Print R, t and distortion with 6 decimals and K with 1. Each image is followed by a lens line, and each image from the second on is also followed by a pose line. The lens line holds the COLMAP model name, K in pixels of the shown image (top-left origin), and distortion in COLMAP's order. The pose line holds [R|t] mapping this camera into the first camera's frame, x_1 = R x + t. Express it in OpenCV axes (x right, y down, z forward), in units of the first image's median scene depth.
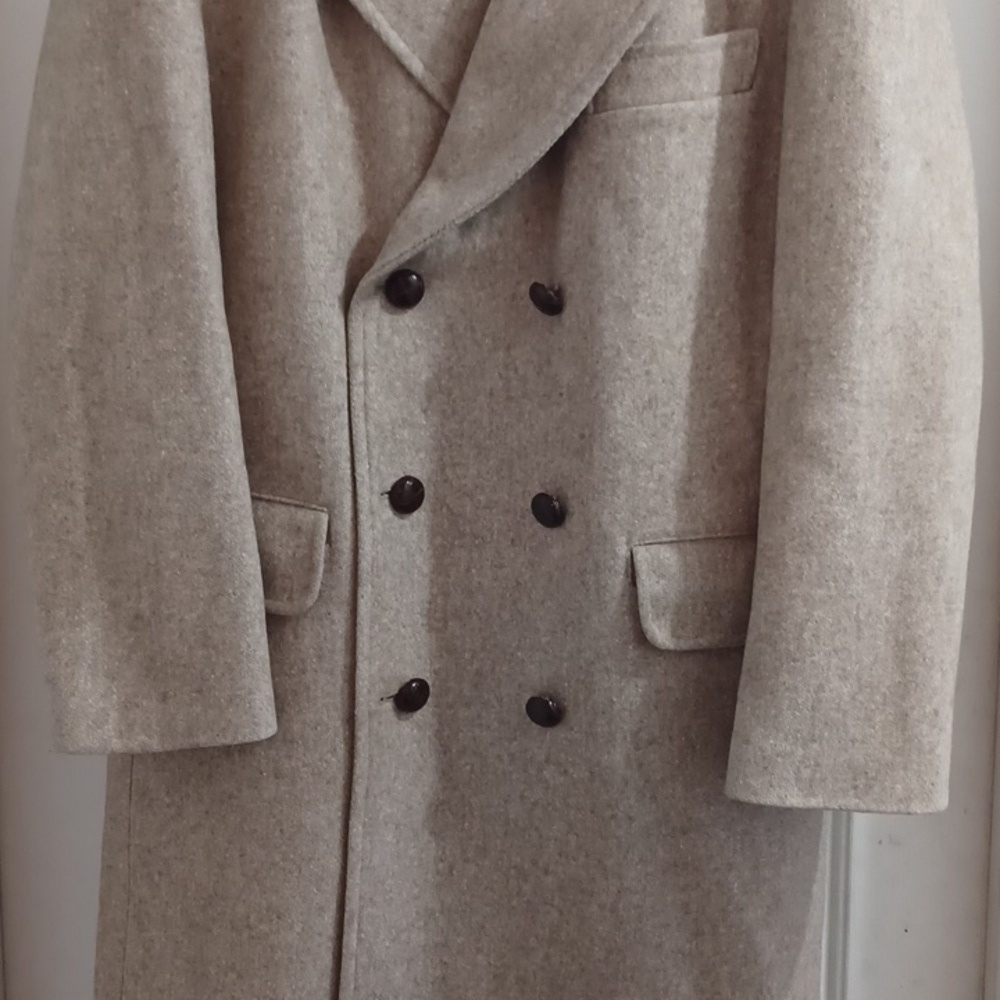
lens RADIAL K [[1624.2, 0, 499.2], [0, 1624.2, 523.8], [0, 0, 1]] dist [0.096486, -0.072542]
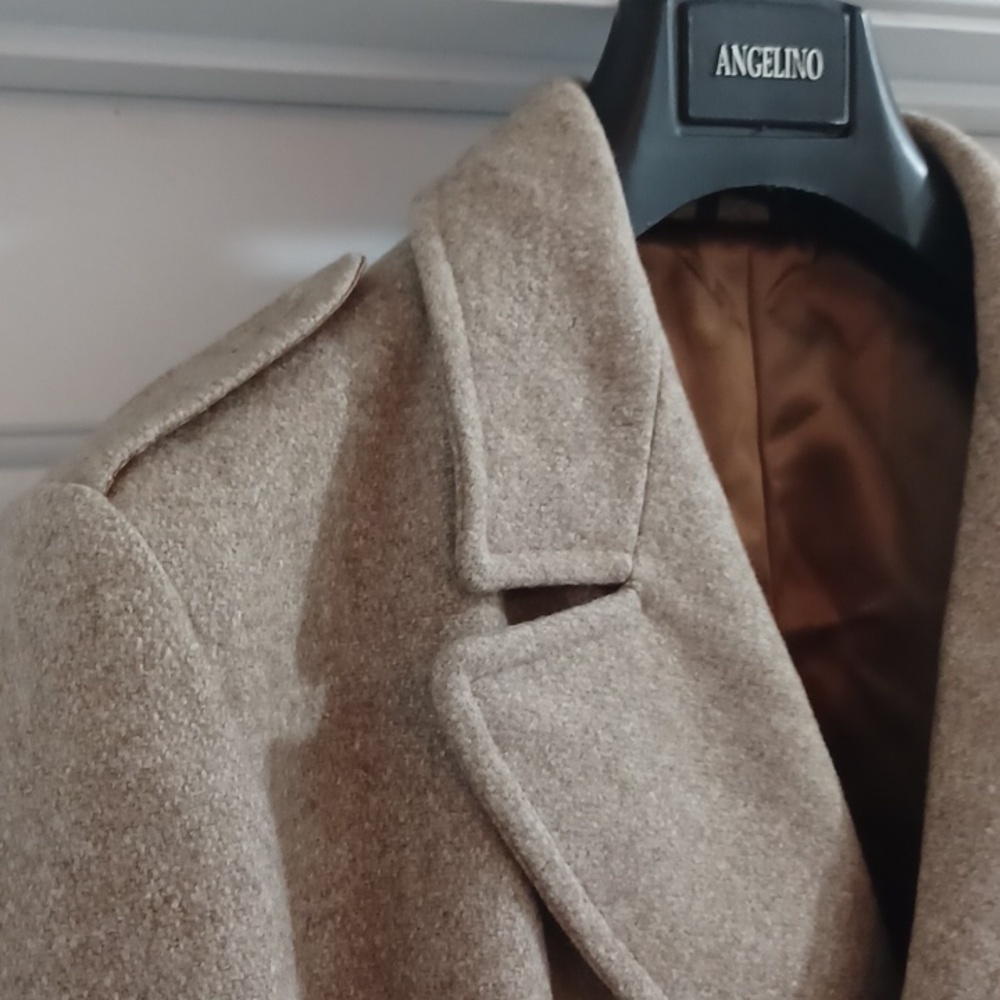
lens RADIAL K [[1624.2, 0, 499.2], [0, 1624.2, 523.8], [0, 0, 1]] dist [0.096486, -0.072542]
pose [[0.896371, -0.047235, 0.440782, -0.300263], [0.156399, 0.964067, -0.214741, -0.348786], [-0.414800, 0.261426, 0.871549, 0.593574]]
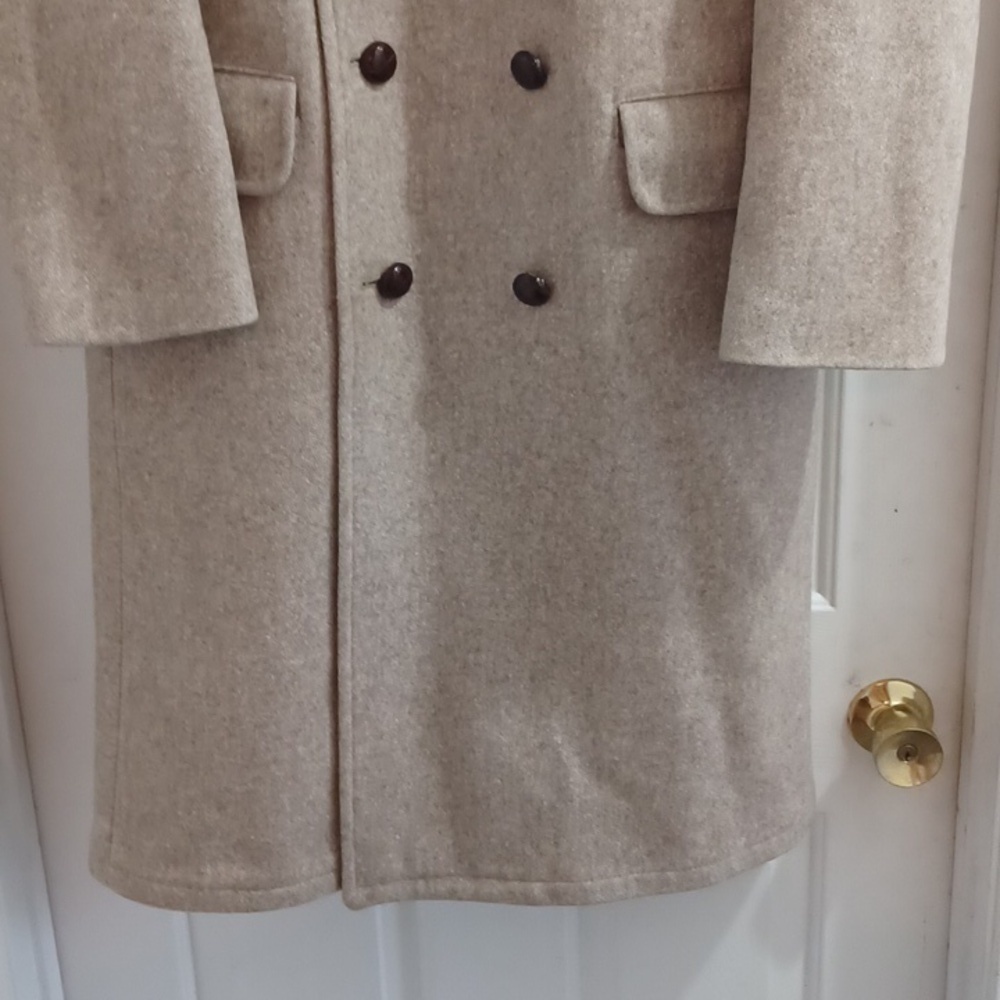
lens RADIAL K [[1624.2, 0, 499.2], [0, 1624.2, 523.8], [0, 0, 1]] dist [0.096486, -0.072542]
pose [[0.999041, -0.042106, 0.012039, -0.009645], [0.039348, 0.983723, 0.175328, 0.083772], [-0.019226, -0.174686, 0.984436, 0.018963]]
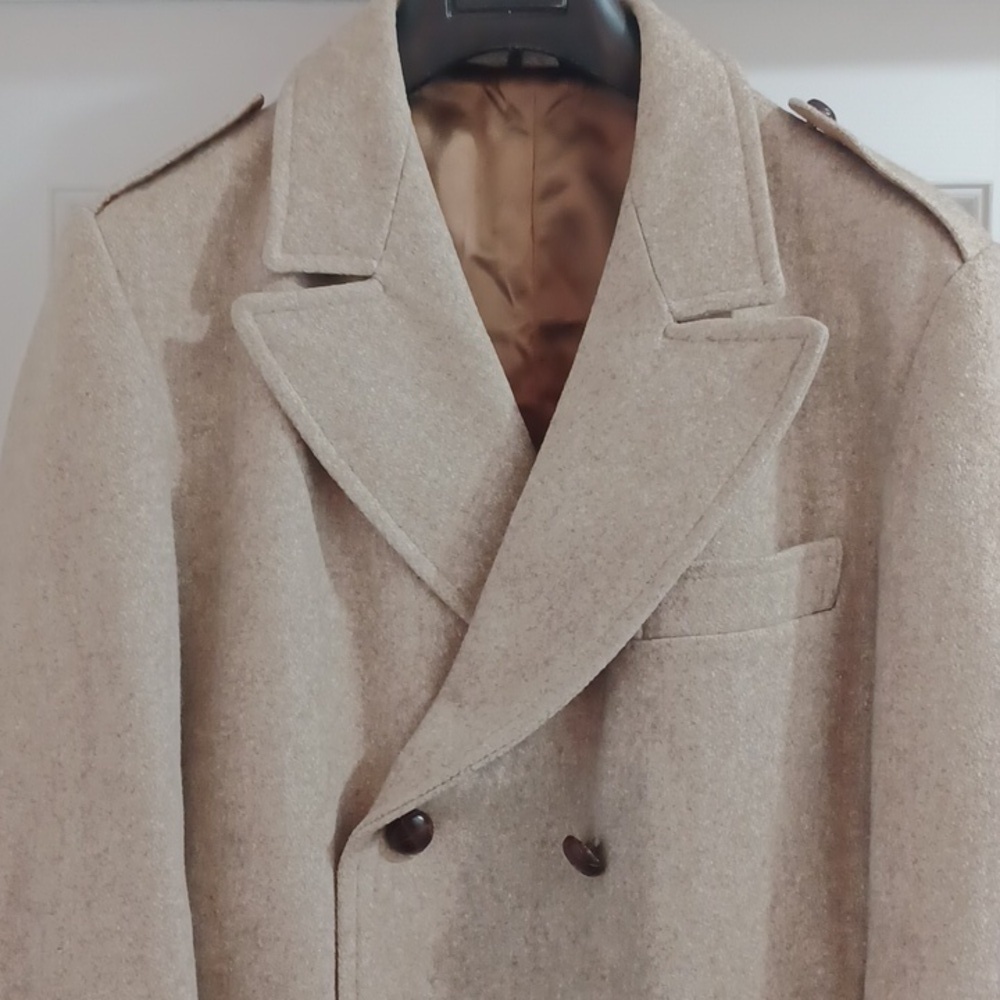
lens RADIAL K [[1624.2, 0, 499.2], [0, 1624.2, 523.8], [0, 0, 1]] dist [0.096486, -0.072542]
pose [[0.999904, 0.007819, -0.011453, -0.005133], [-0.009251, 0.991363, -0.130820, -0.194142], [0.010331, 0.130913, 0.991340, 0.177314]]
